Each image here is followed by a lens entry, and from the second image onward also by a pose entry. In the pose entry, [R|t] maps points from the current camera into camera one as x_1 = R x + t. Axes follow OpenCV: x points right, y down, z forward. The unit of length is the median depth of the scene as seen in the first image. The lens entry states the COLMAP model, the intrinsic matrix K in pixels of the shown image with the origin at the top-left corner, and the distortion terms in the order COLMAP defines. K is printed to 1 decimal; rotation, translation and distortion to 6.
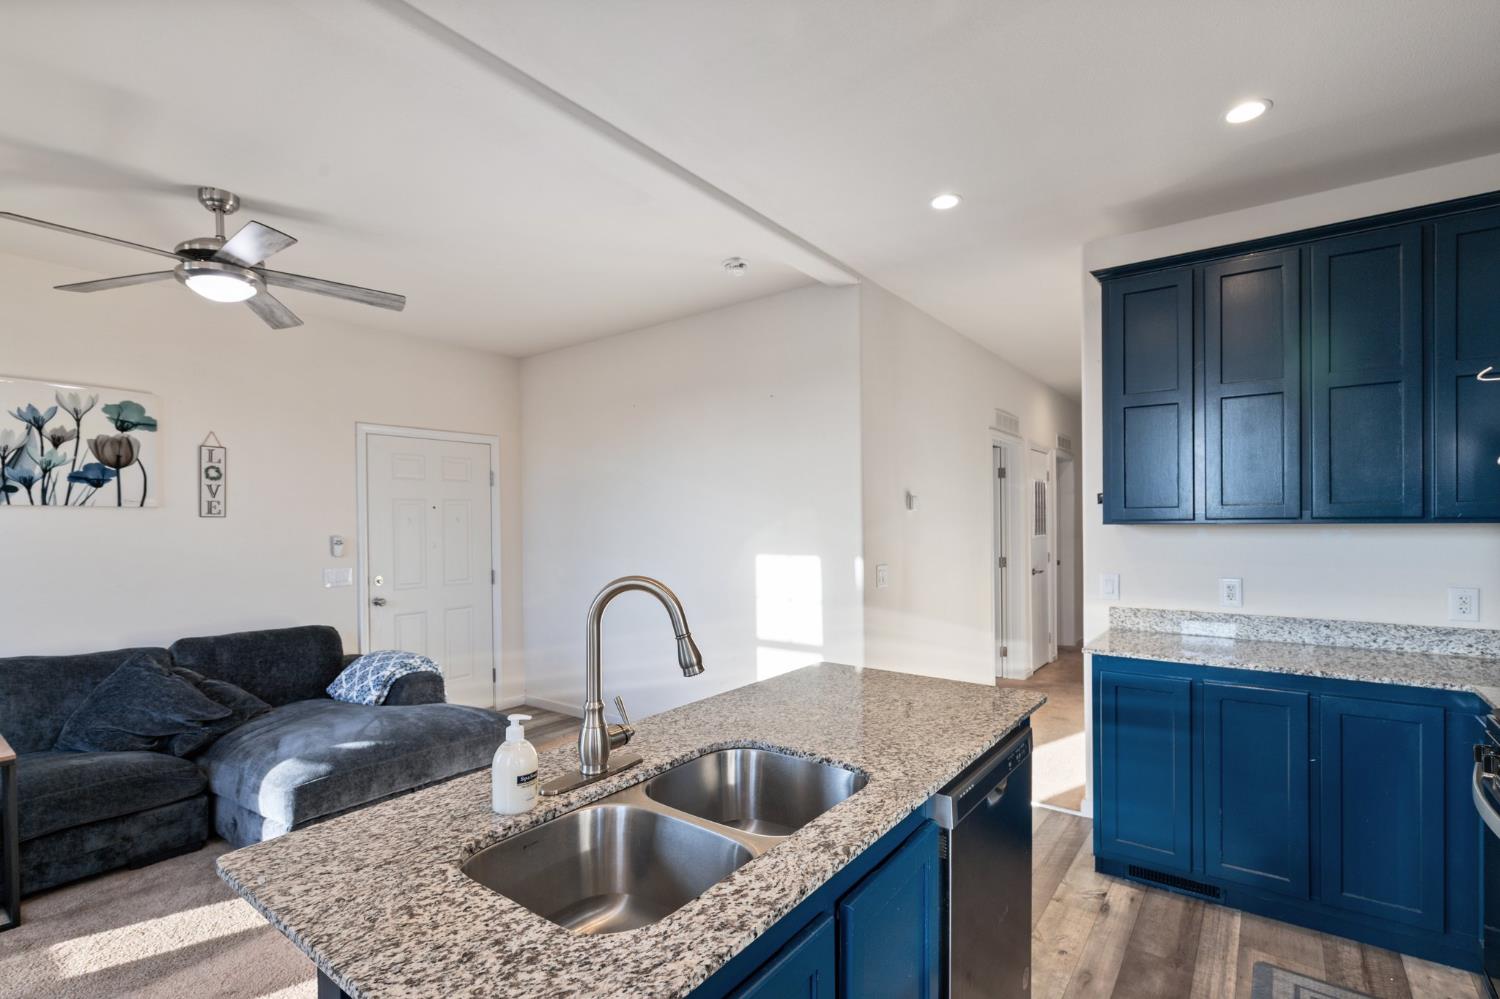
lens RADIAL K [[699.1, 0, 747.5], [0, 699.1, 522.9], [0, 0, 1]] dist [0.001867, -0.000274]
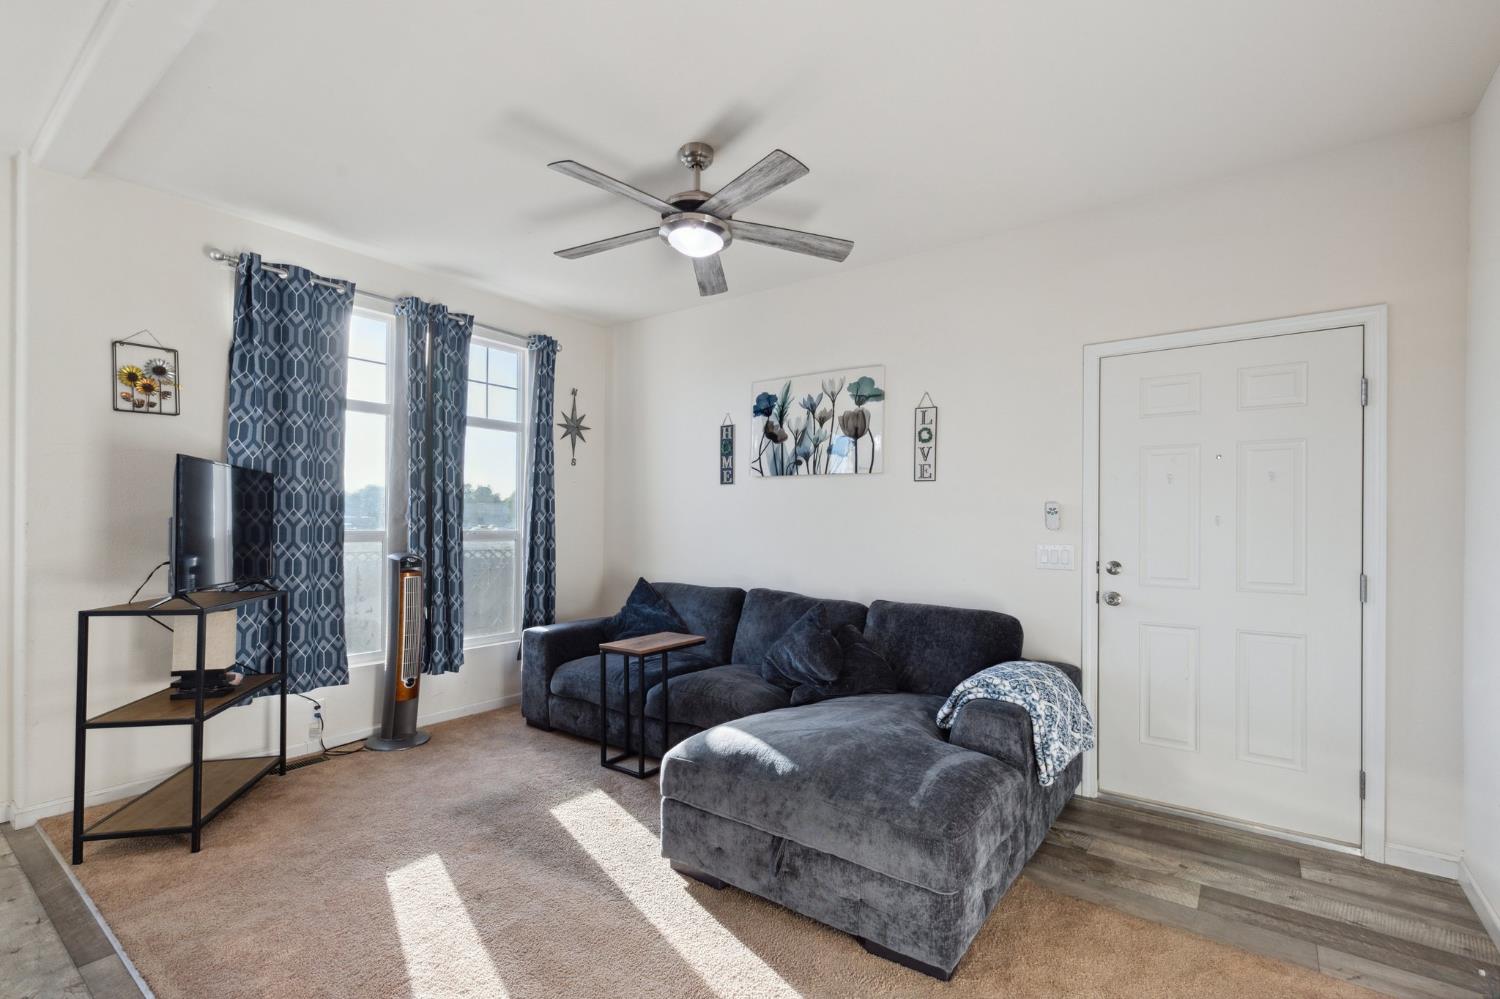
lens RADIAL K [[676.8, 0, 747.3], [0, 676.8, 520.7], [0, 0, 1]] dist [0.005882, -0.000154]
pose [[0.007447, 0.008809, -0.999933, 0.189676], [-0.011817, 0.999892, 0.008720, 0.047310], [0.999902, 0.011752, 0.007551, 0.870182]]
